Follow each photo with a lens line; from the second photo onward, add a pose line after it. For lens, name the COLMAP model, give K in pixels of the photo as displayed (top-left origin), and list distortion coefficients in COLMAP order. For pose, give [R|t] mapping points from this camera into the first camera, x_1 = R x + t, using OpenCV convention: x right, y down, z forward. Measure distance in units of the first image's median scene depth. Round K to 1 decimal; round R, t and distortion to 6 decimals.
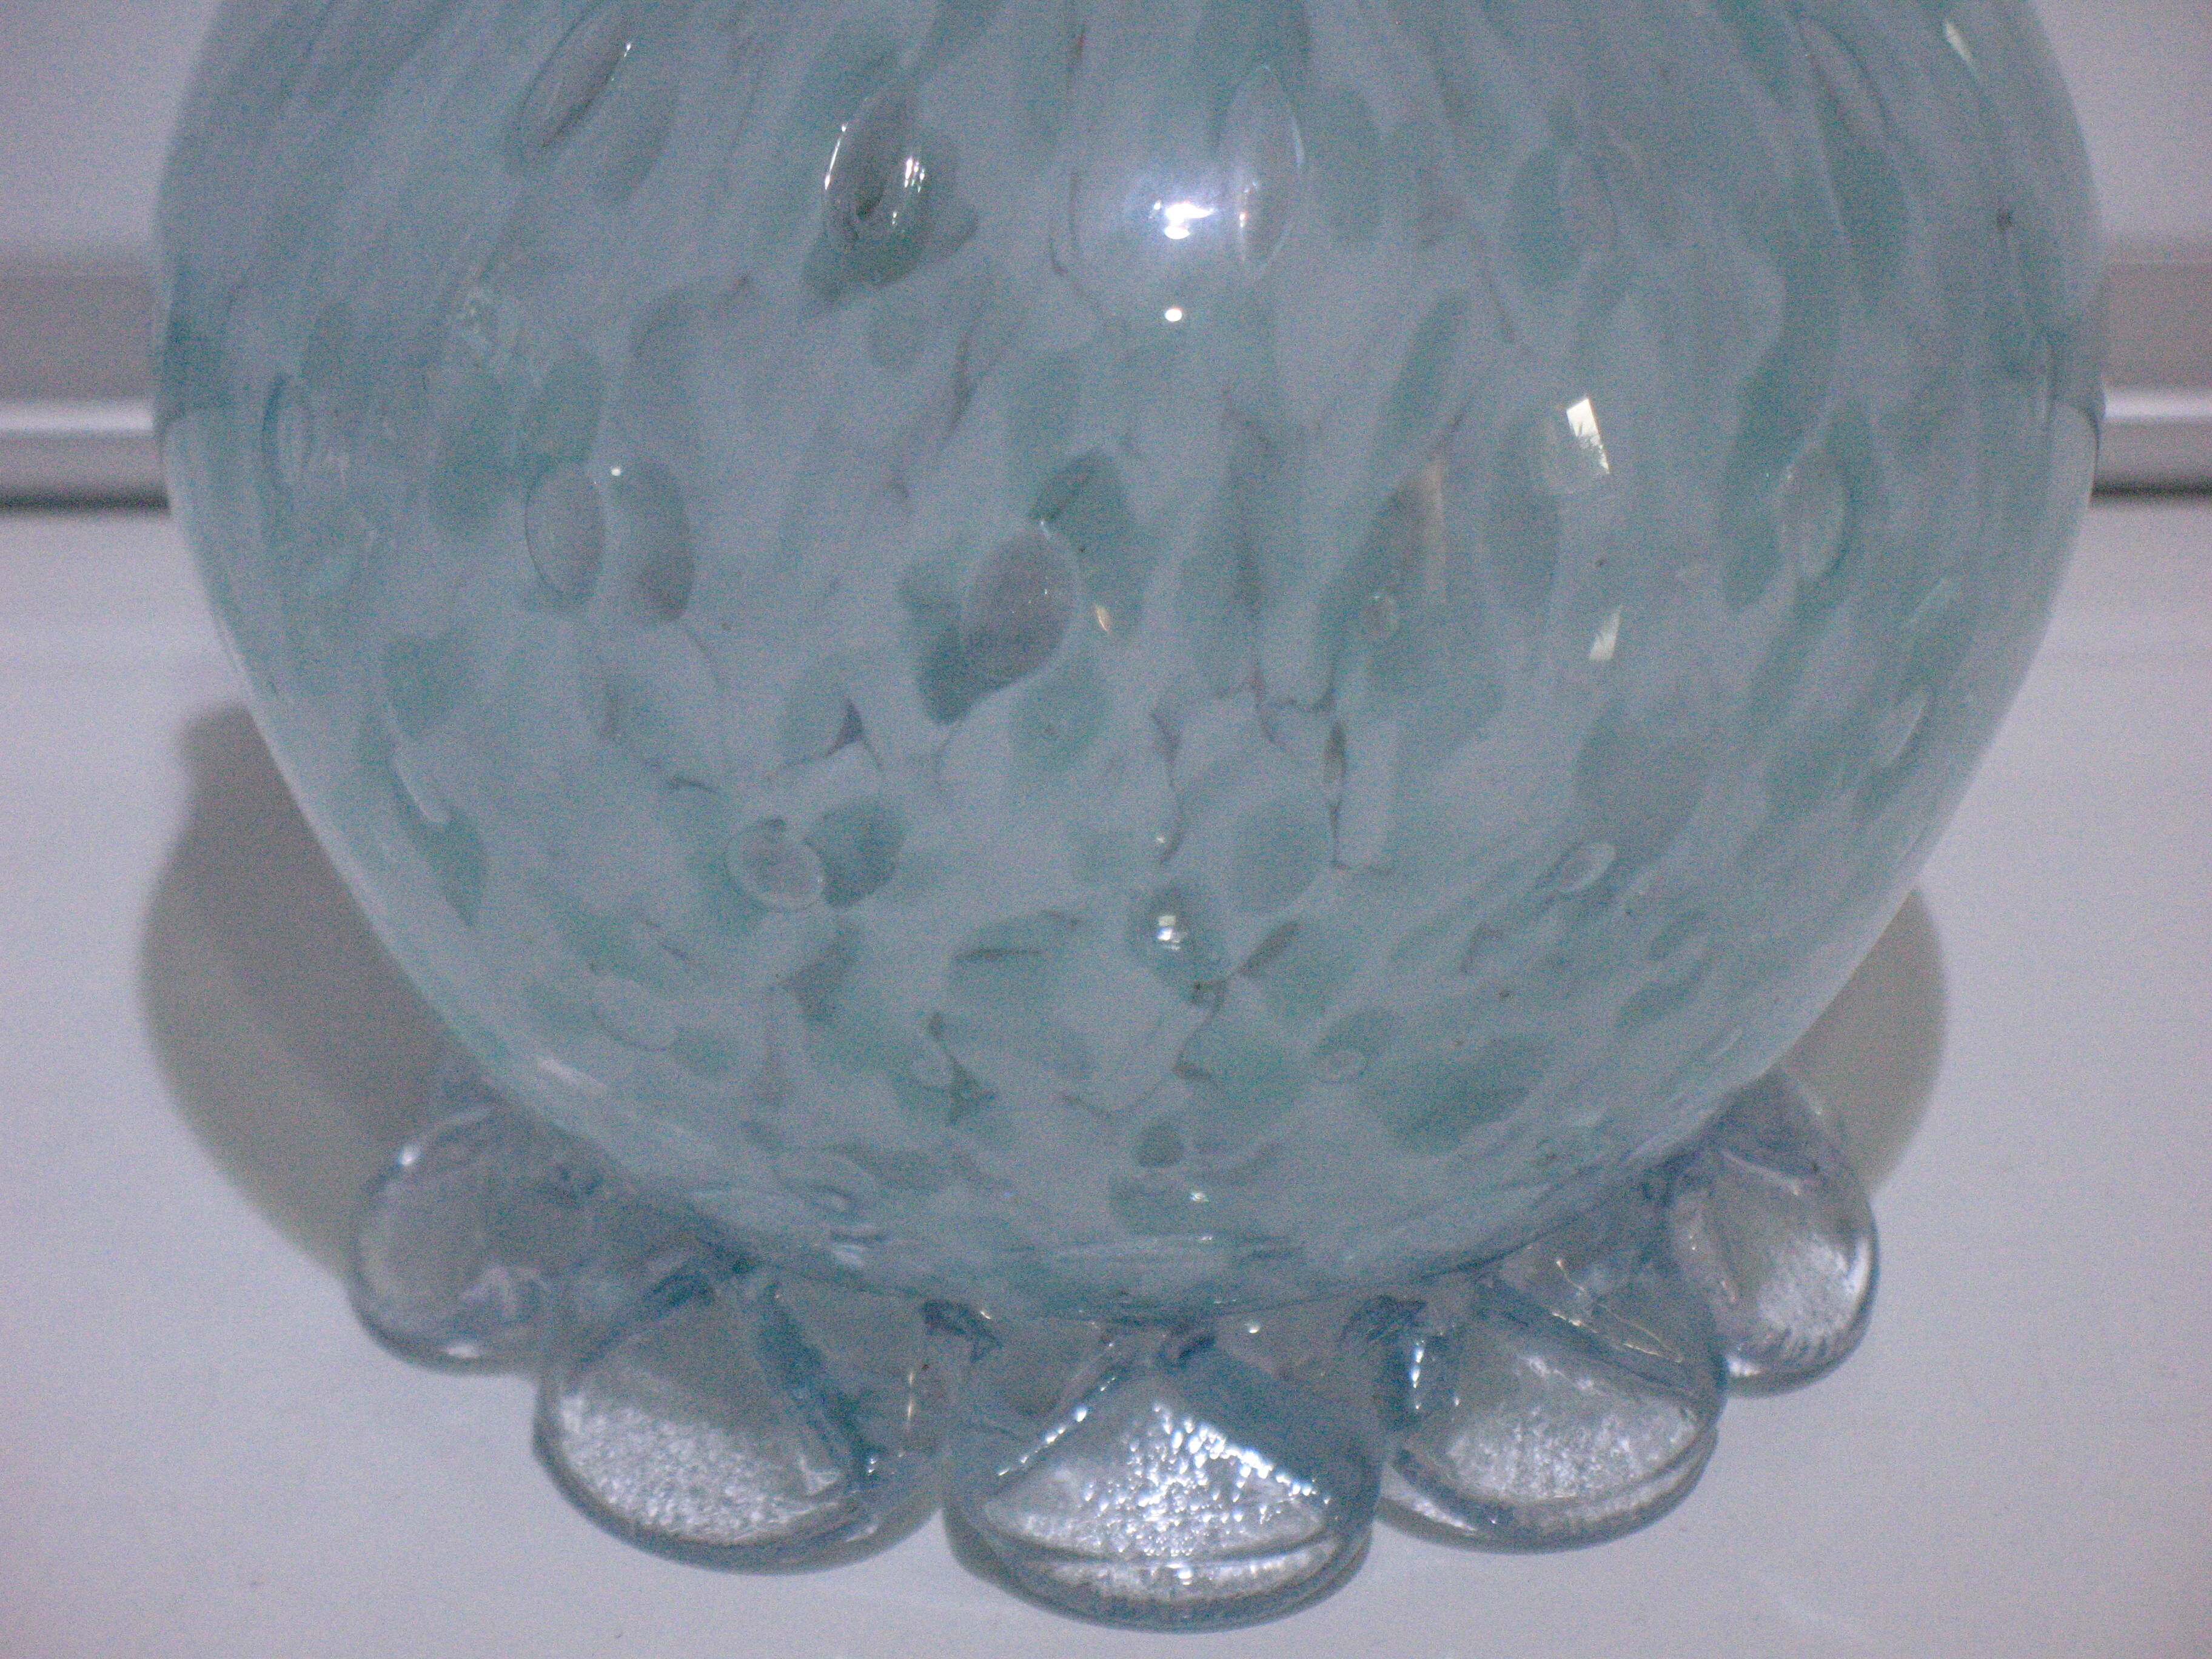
lens RADIAL K [[11349.6, 0, 1125.2], [0, 11349.6, 827.7], [0, 0, 1]] dist [0.309502, 0.000000]
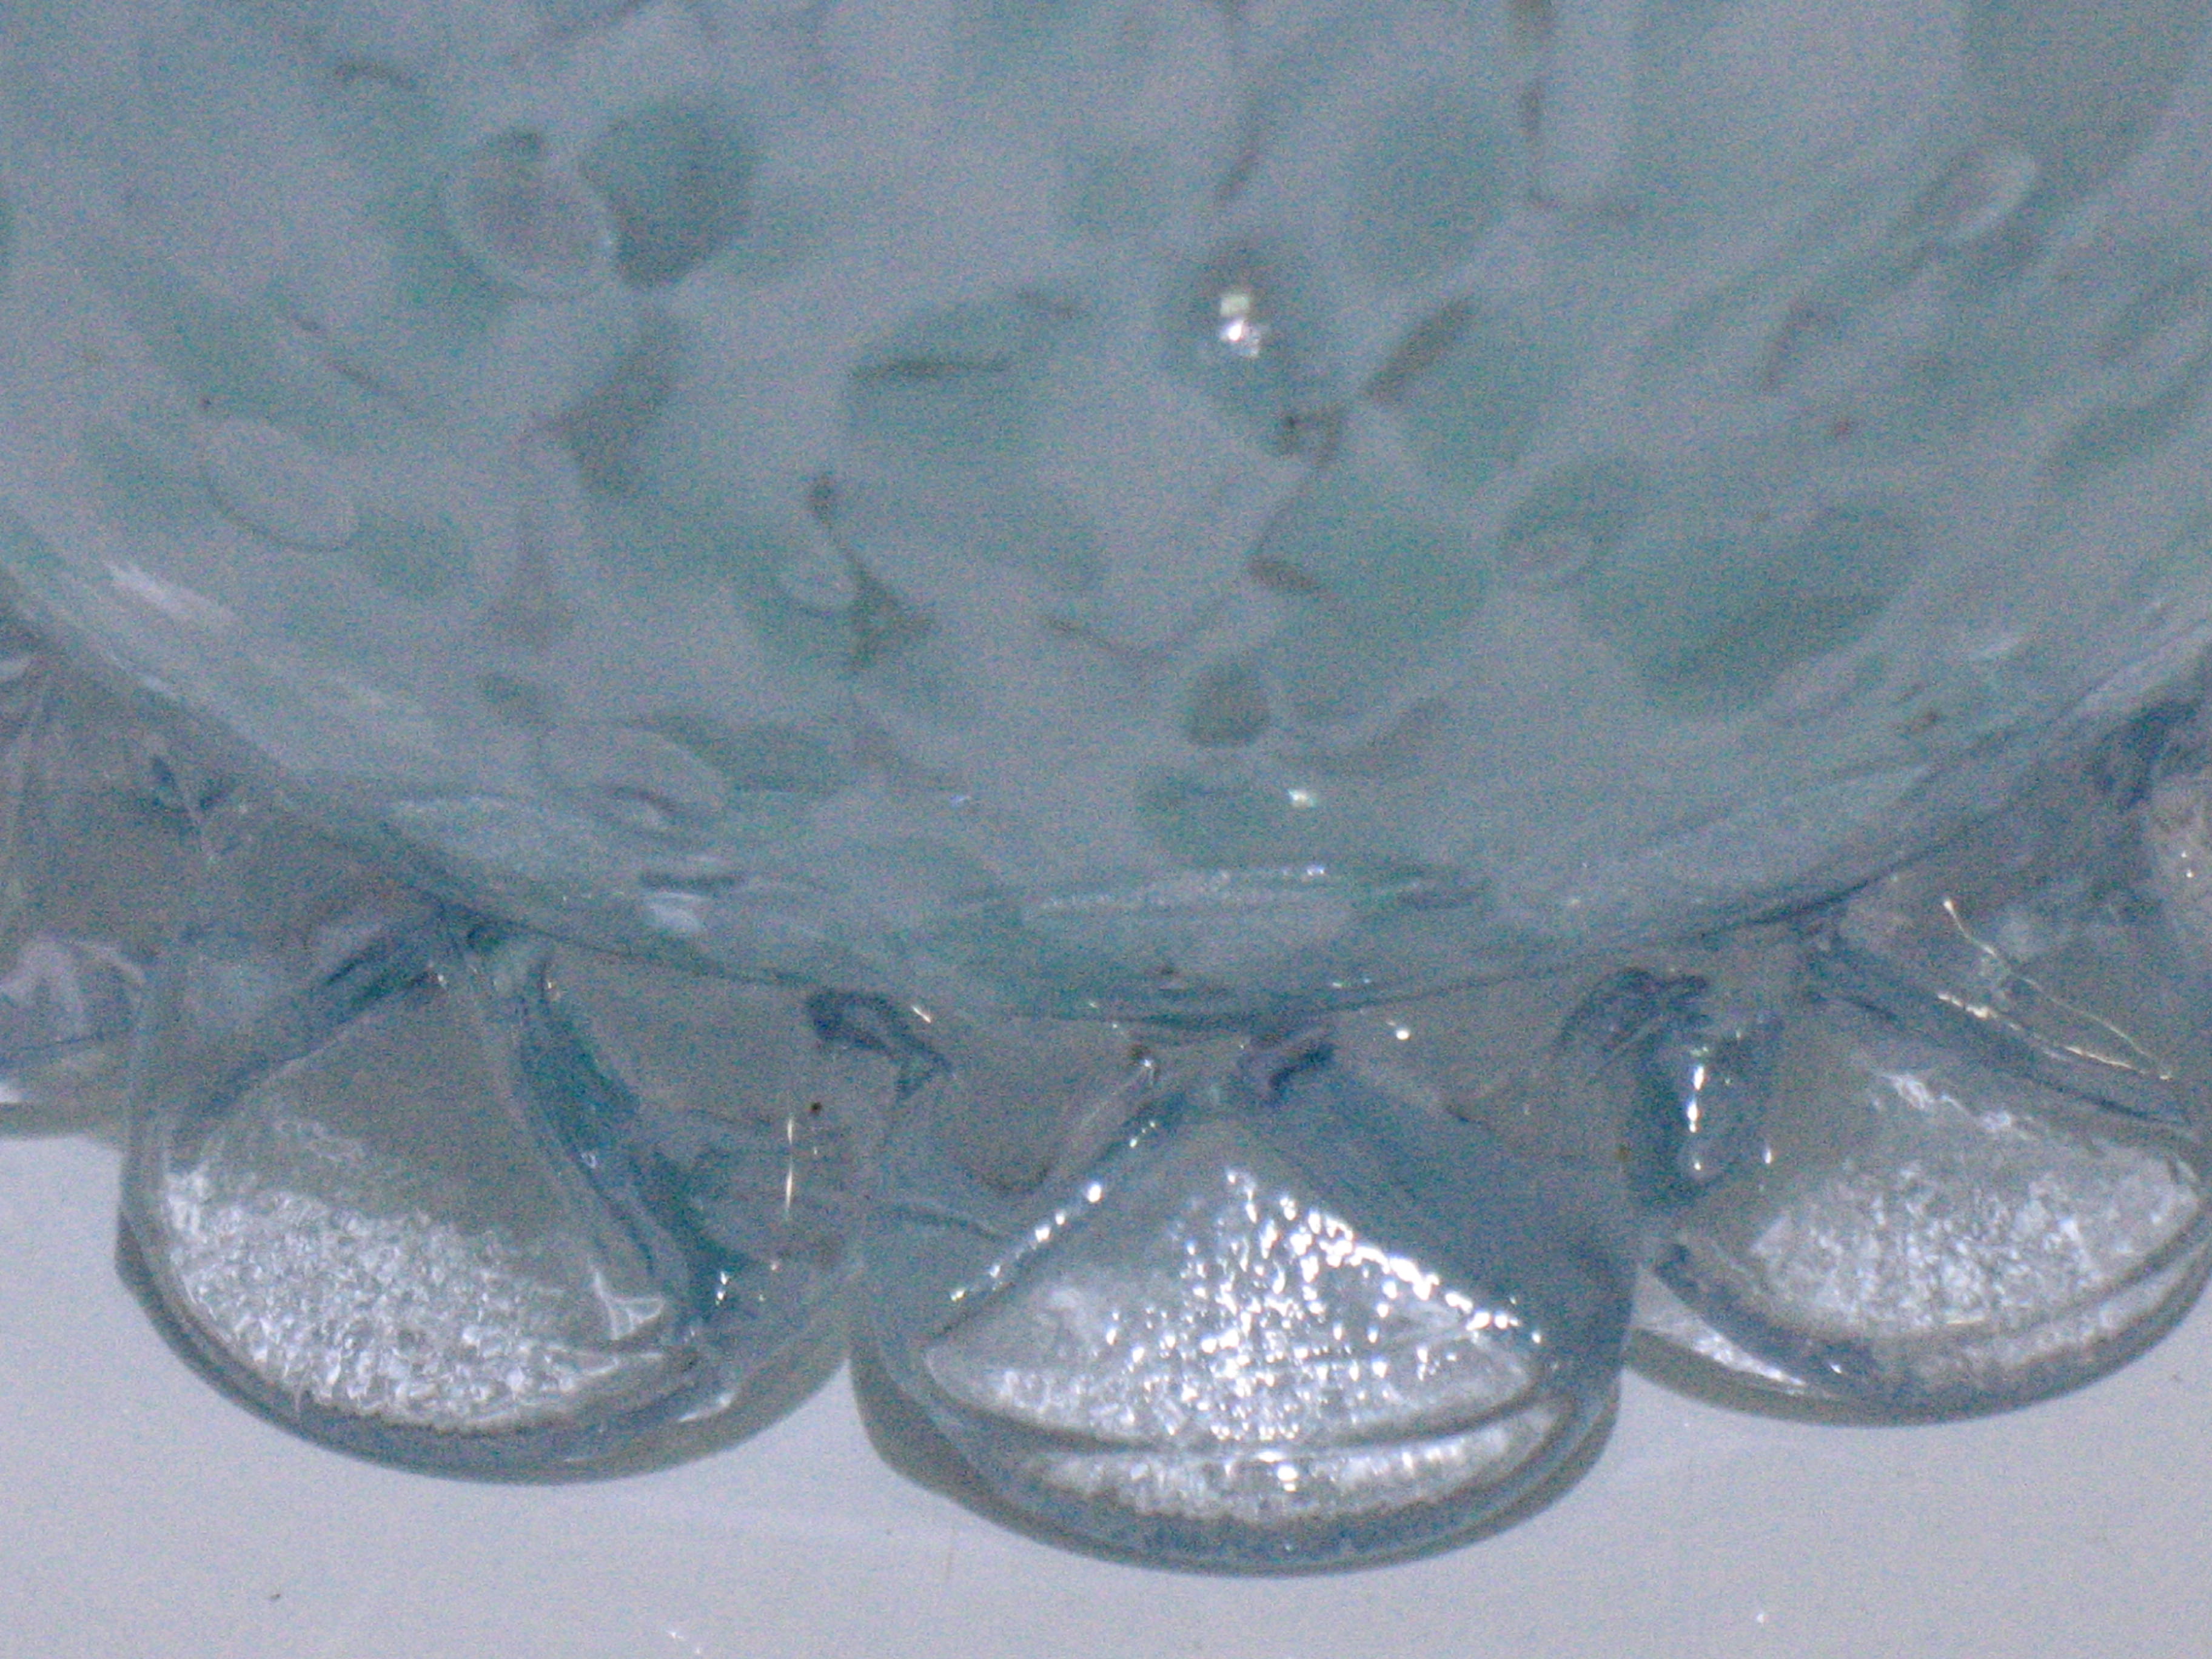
lens RADIAL K [[11349.6, 0, 1101.8], [0, 11349.6, 822.0], [0, 0, 1]] dist [0.309502, 0.000000]
pose [[0.999785, -0.016126, -0.013015, 0.004005], [0.016550, 0.999314, 0.033122, 0.015013], [0.012472, -0.033331, 0.999367, 0.441690]]
